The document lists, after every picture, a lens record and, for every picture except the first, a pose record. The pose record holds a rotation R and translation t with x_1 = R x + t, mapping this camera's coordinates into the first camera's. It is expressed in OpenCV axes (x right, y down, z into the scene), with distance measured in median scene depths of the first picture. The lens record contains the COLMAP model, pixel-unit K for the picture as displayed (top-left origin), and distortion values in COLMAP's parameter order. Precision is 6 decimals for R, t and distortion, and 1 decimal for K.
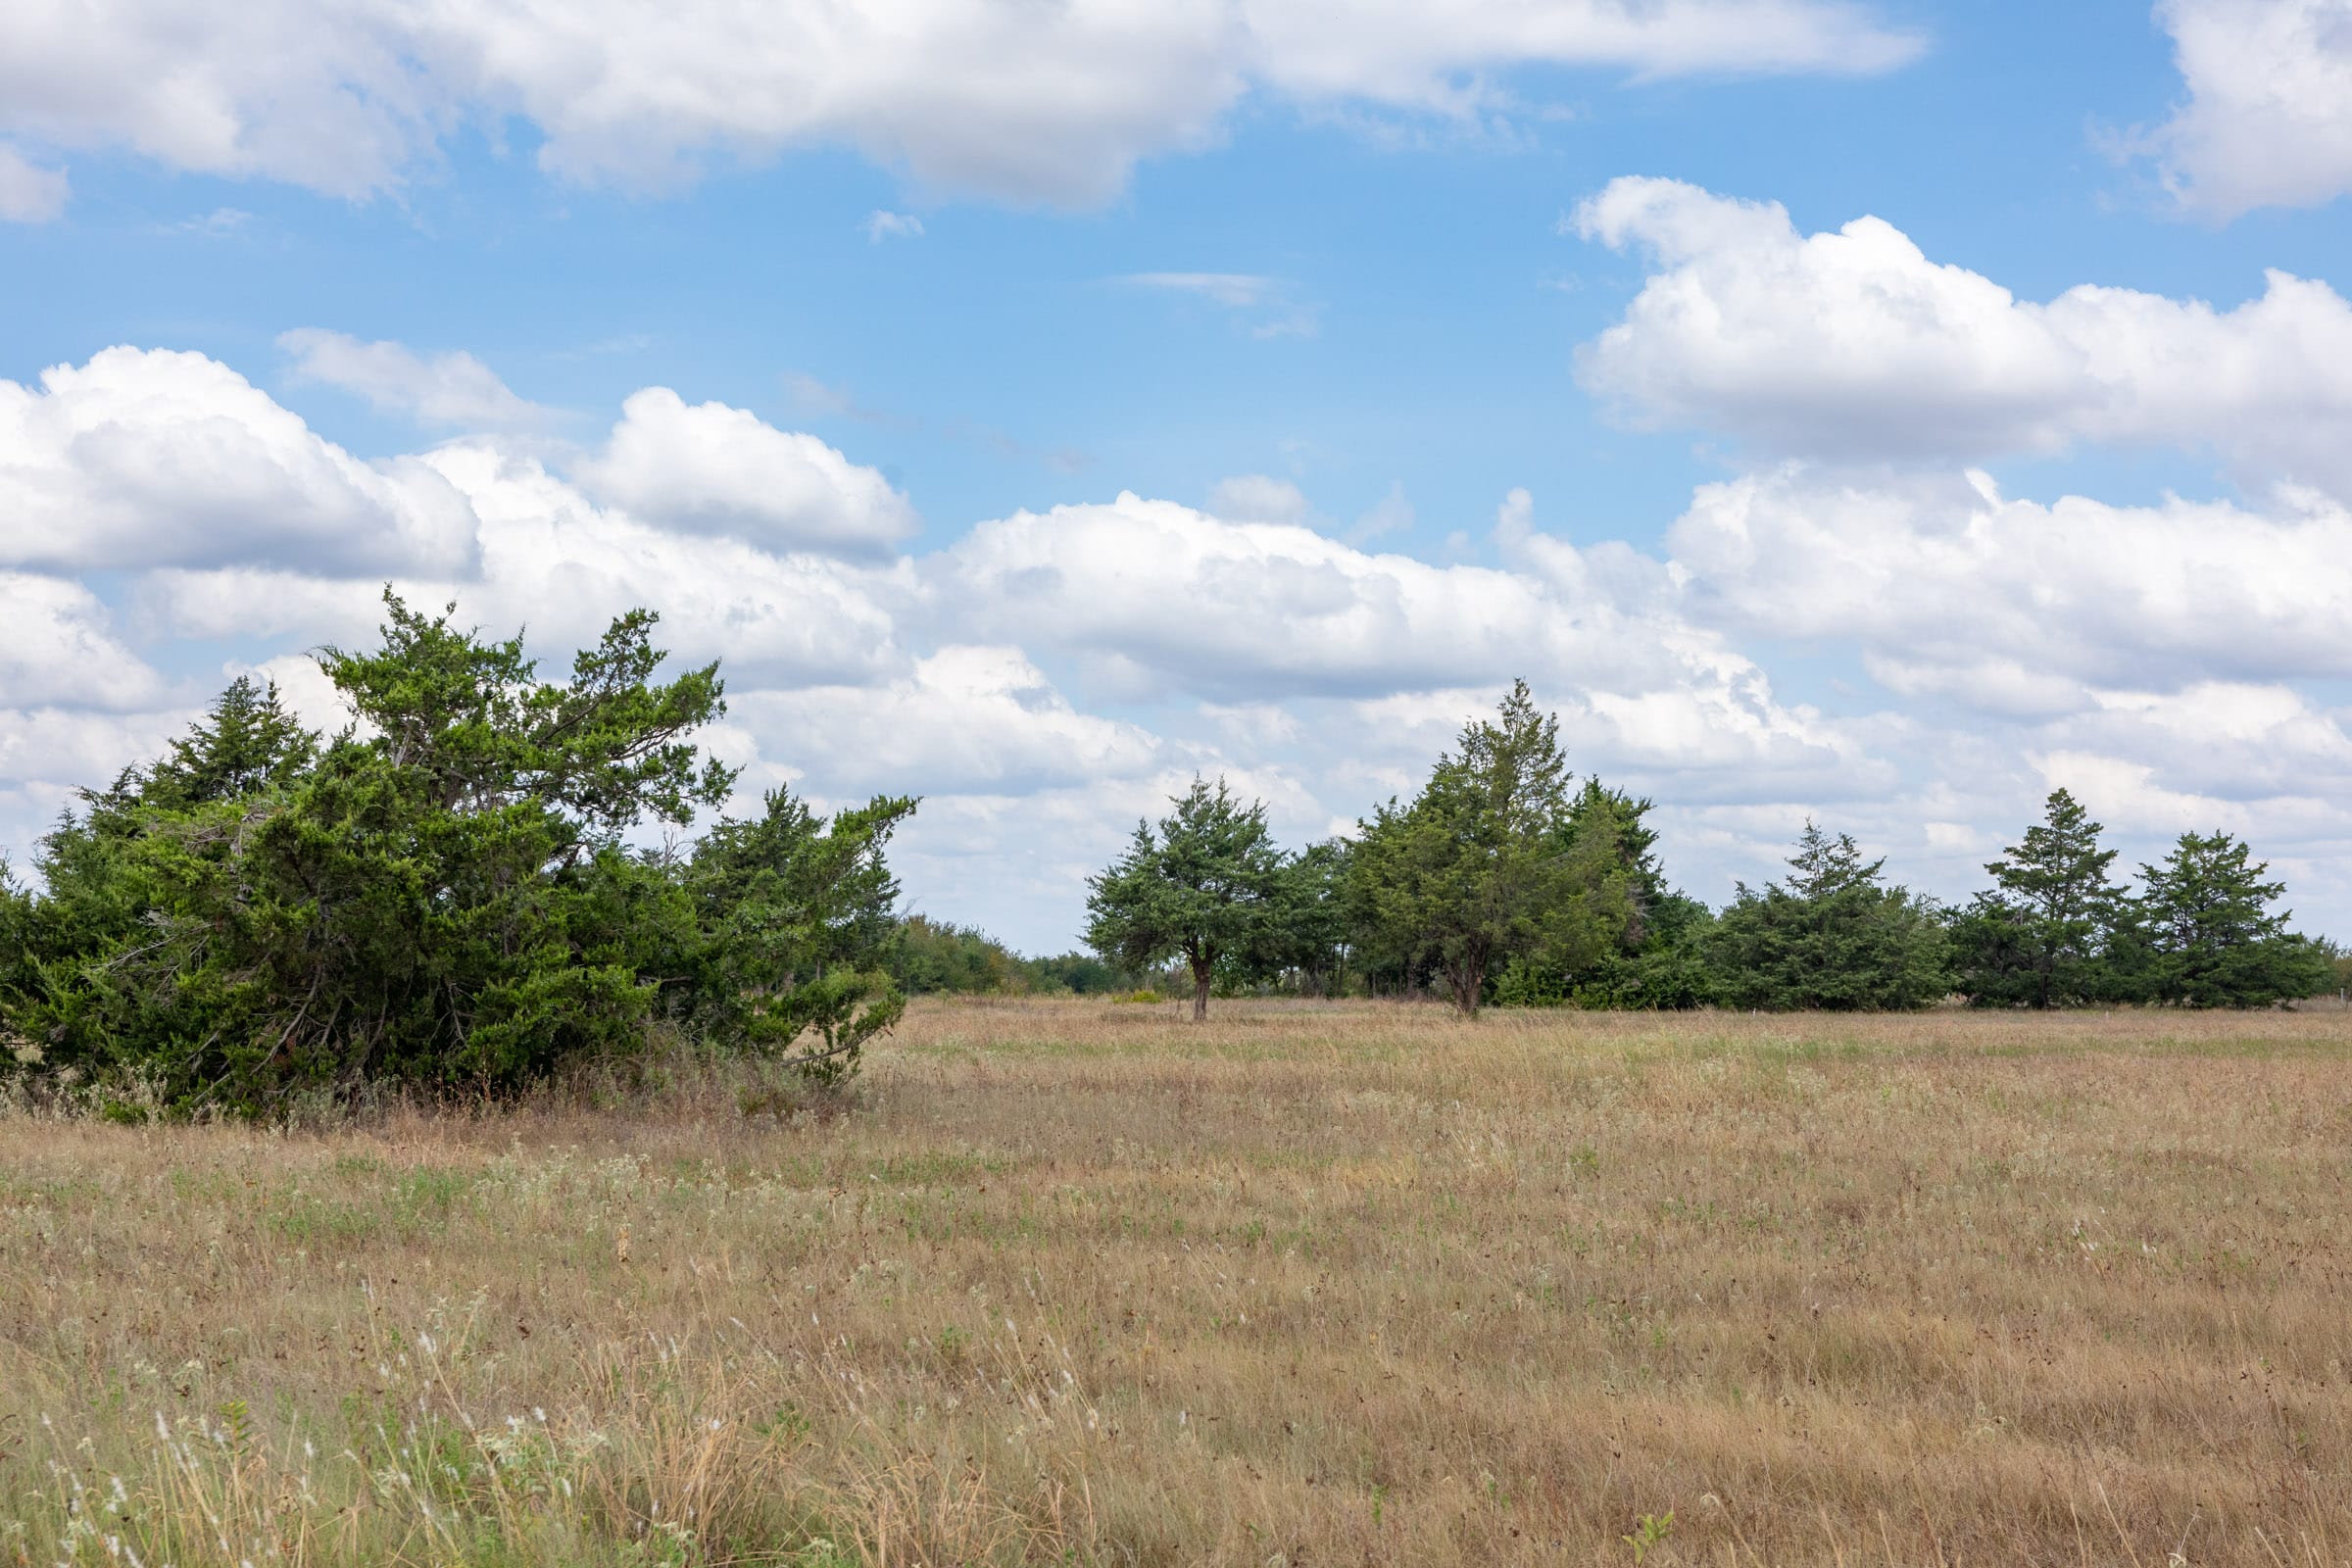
lens RADIAL K [[3072.4, 0, 1176.0], [0, 3072.4, 784.0], [0, 0, 1]] dist [0.000617, -0.002057]
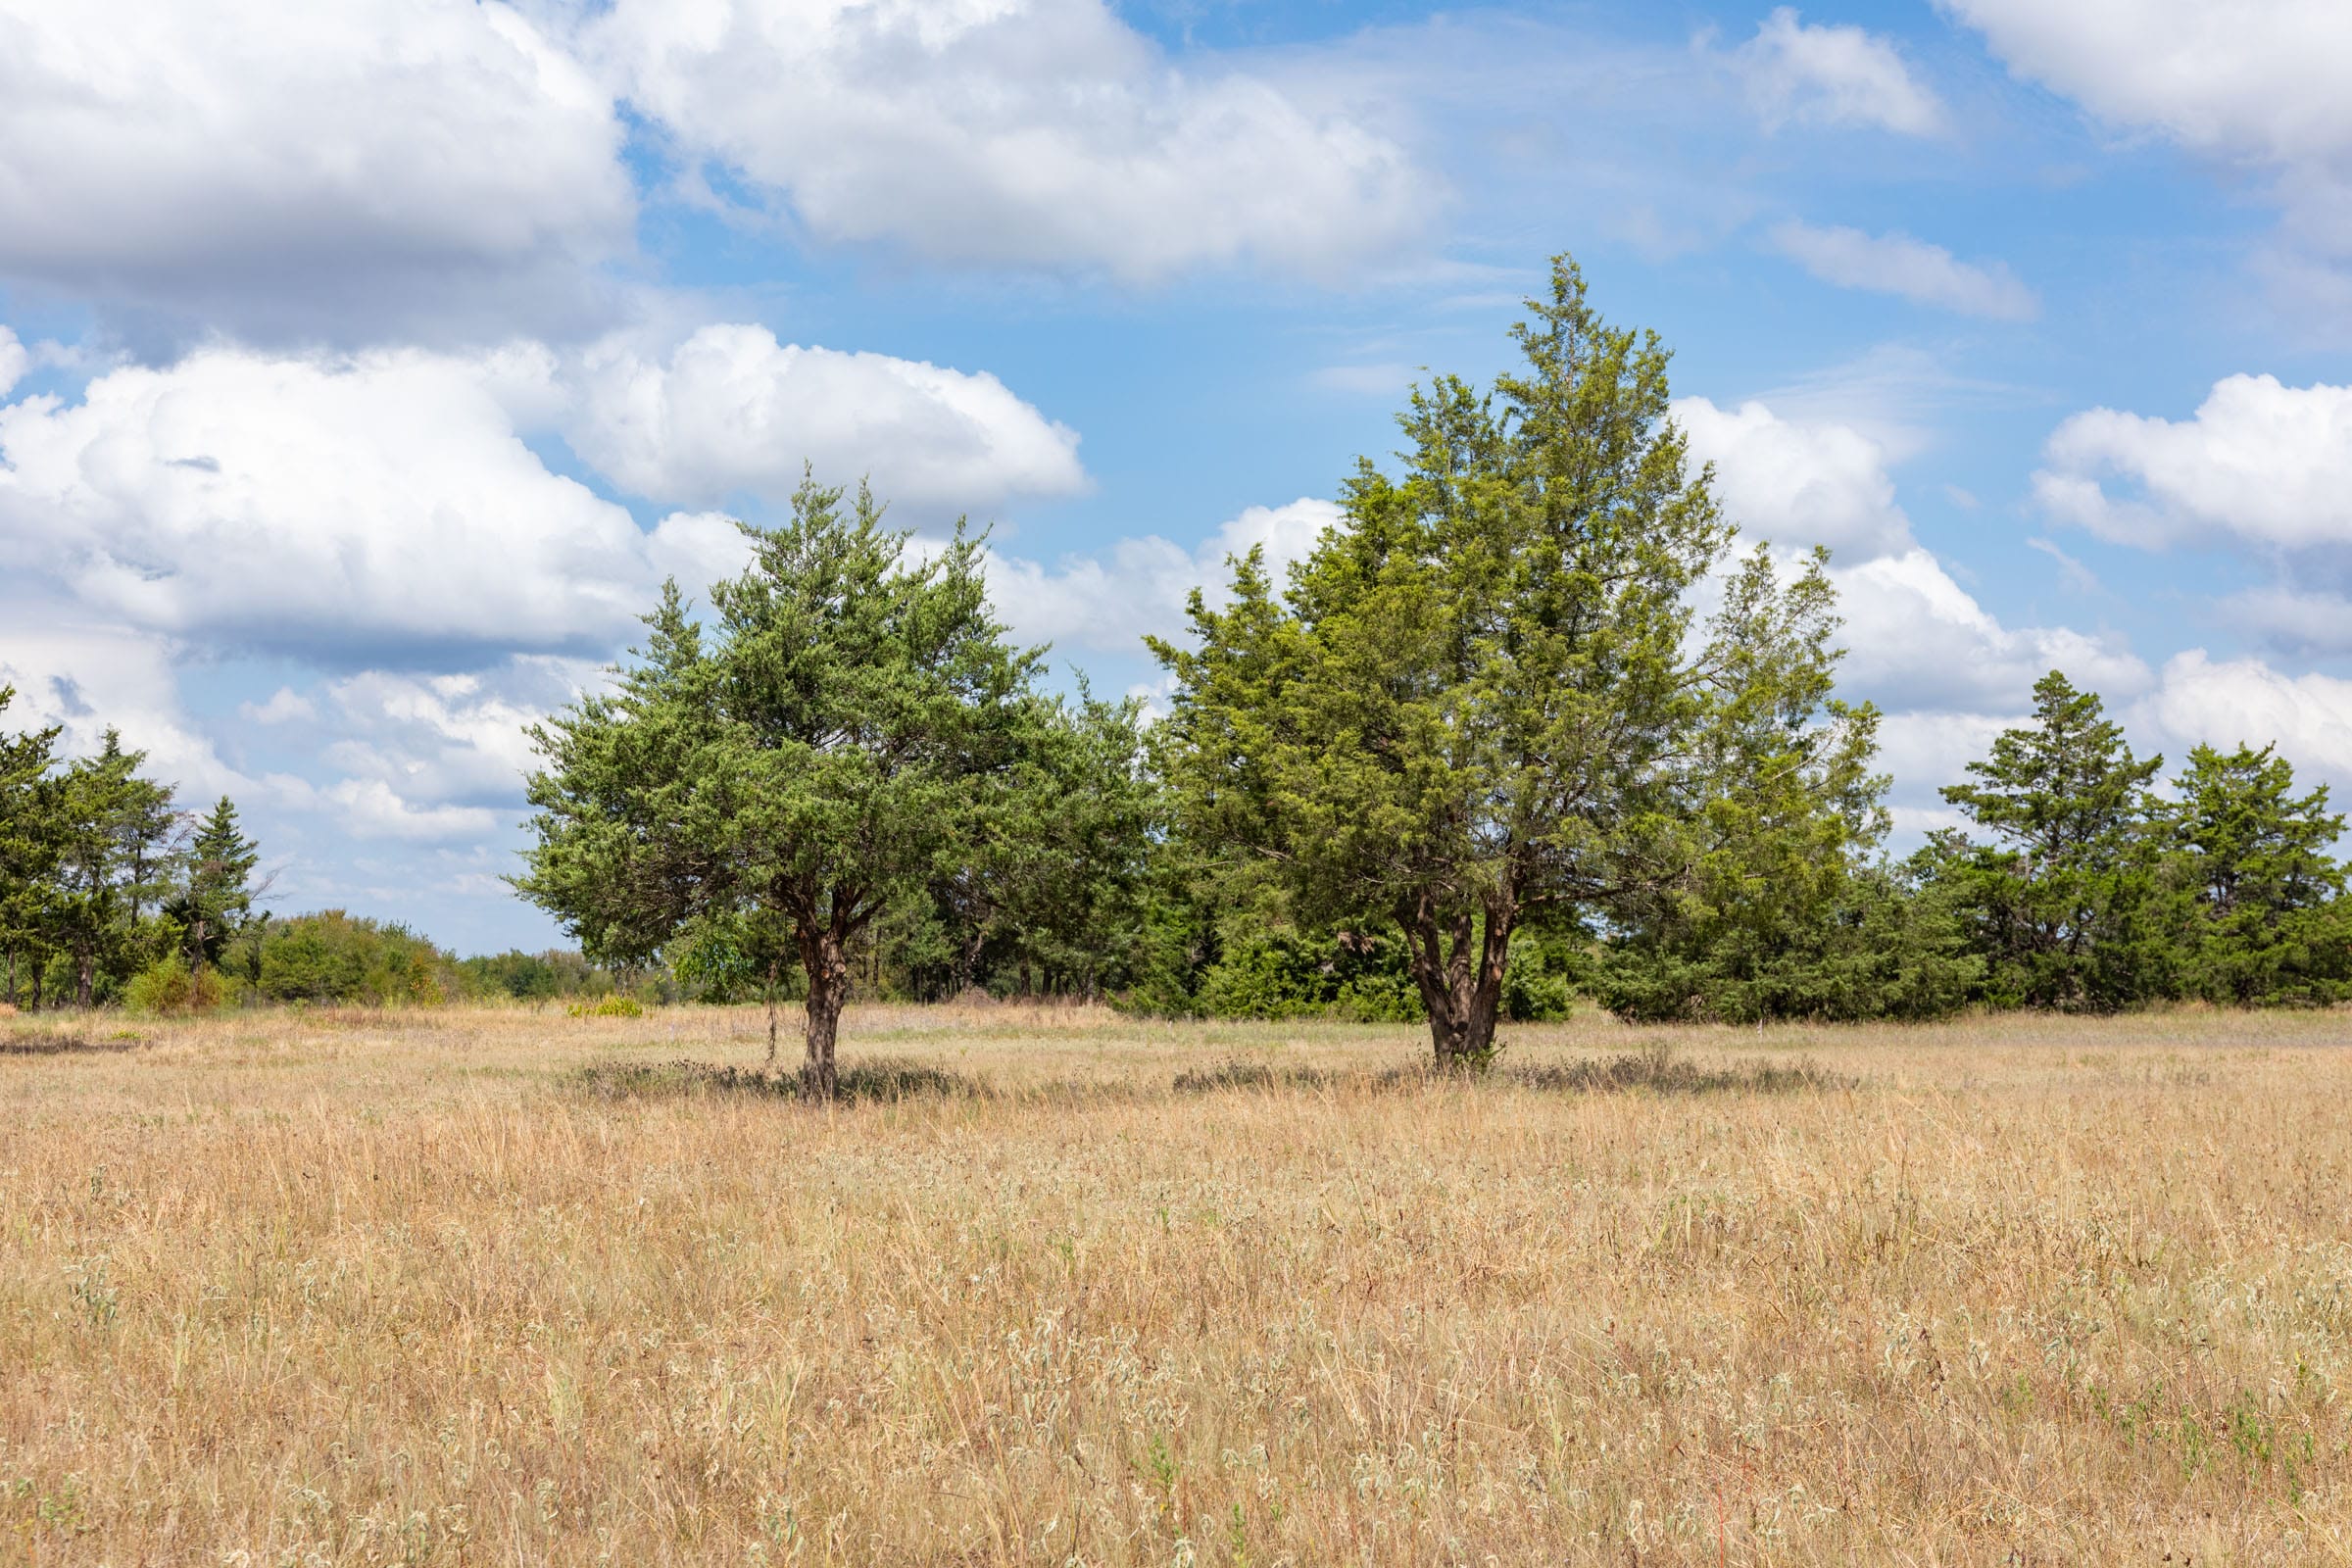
lens RADIAL K [[3072.4, 0, 1176.0], [0, 3072.4, 784.0], [0, 0, 1]] dist [0.000617, -0.002057]
pose [[0.984137, -0.000109, 0.177412, -0.011446], [-0.000119, 0.999999, 0.001273, 0.025079], [-0.177412, -0.001274, 0.984136, 0.400142]]
